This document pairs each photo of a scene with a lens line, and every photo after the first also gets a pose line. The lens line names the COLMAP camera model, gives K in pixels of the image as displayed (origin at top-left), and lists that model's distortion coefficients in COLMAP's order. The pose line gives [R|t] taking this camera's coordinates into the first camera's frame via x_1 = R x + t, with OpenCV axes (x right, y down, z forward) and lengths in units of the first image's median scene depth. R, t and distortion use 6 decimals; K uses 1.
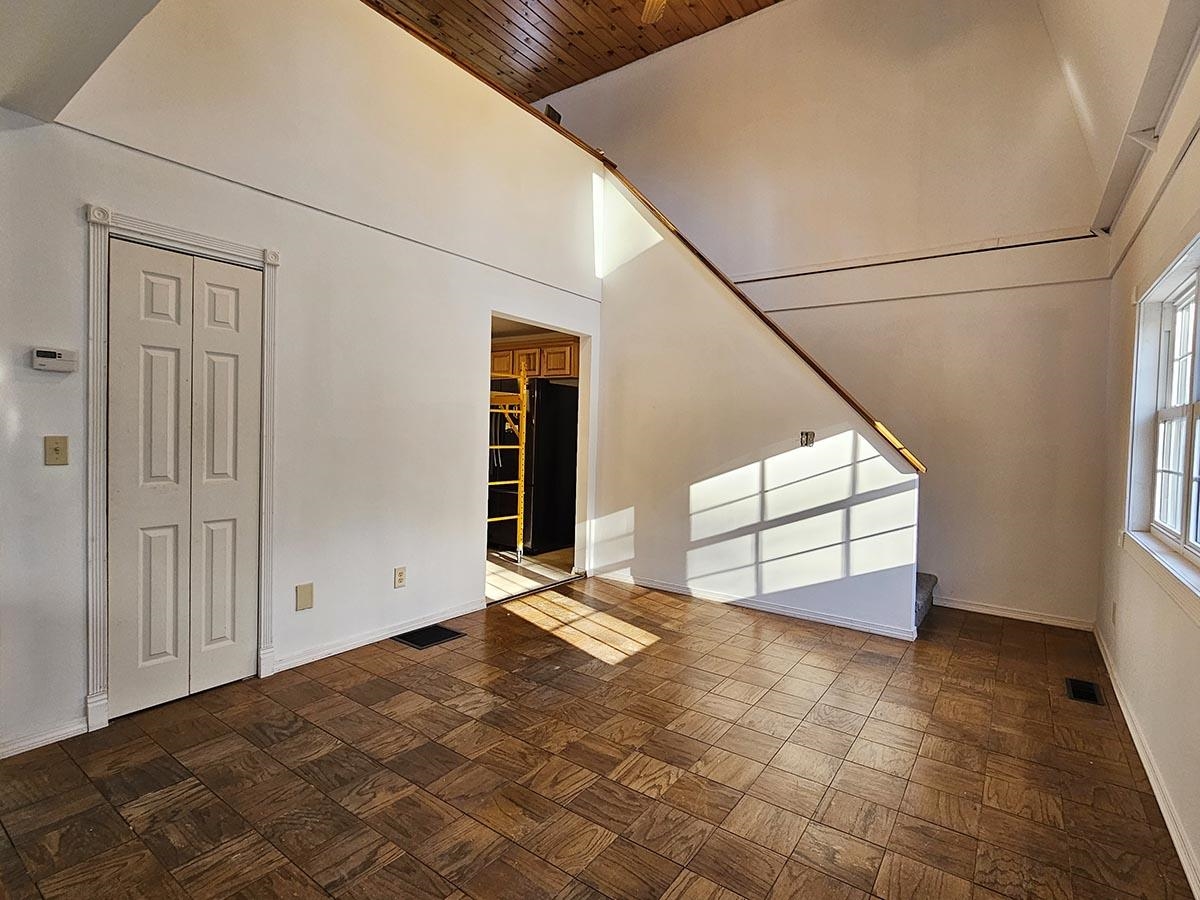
lens RADIAL K [[599.6, 0, 591.2], [0, 599.6, 446.3], [0, 0, 1]] dist [-0.000613, 0.000280]
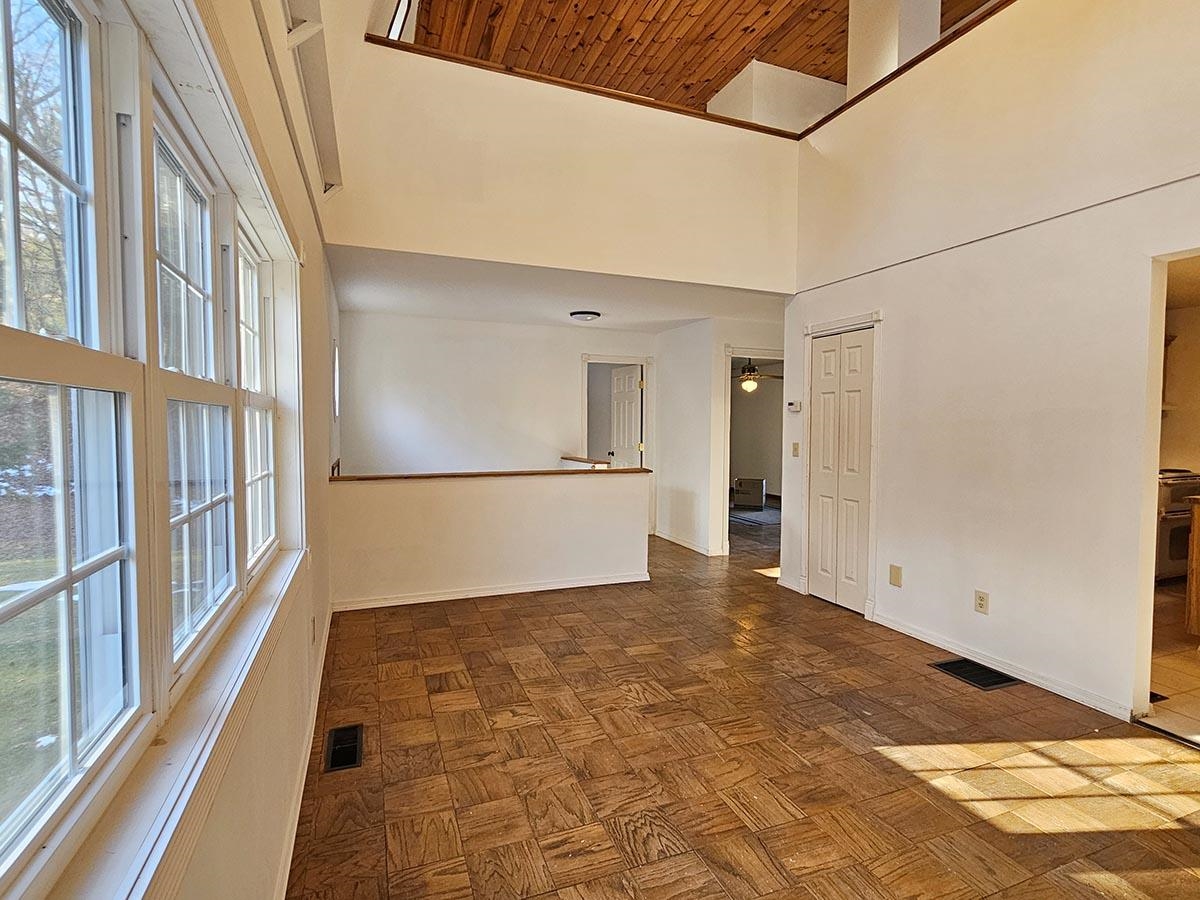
lens RADIAL K [[599.6, 0, 596.7], [0, 599.6, 450.1], [0, 0, 1]] dist [-0.000613, 0.000280]
pose [[-0.541298, 0.011025, -0.840759, 0.844525], [-0.043914, 0.998179, 0.041362, -0.032057], [0.839684, 0.059310, -0.539828, 1.059561]]
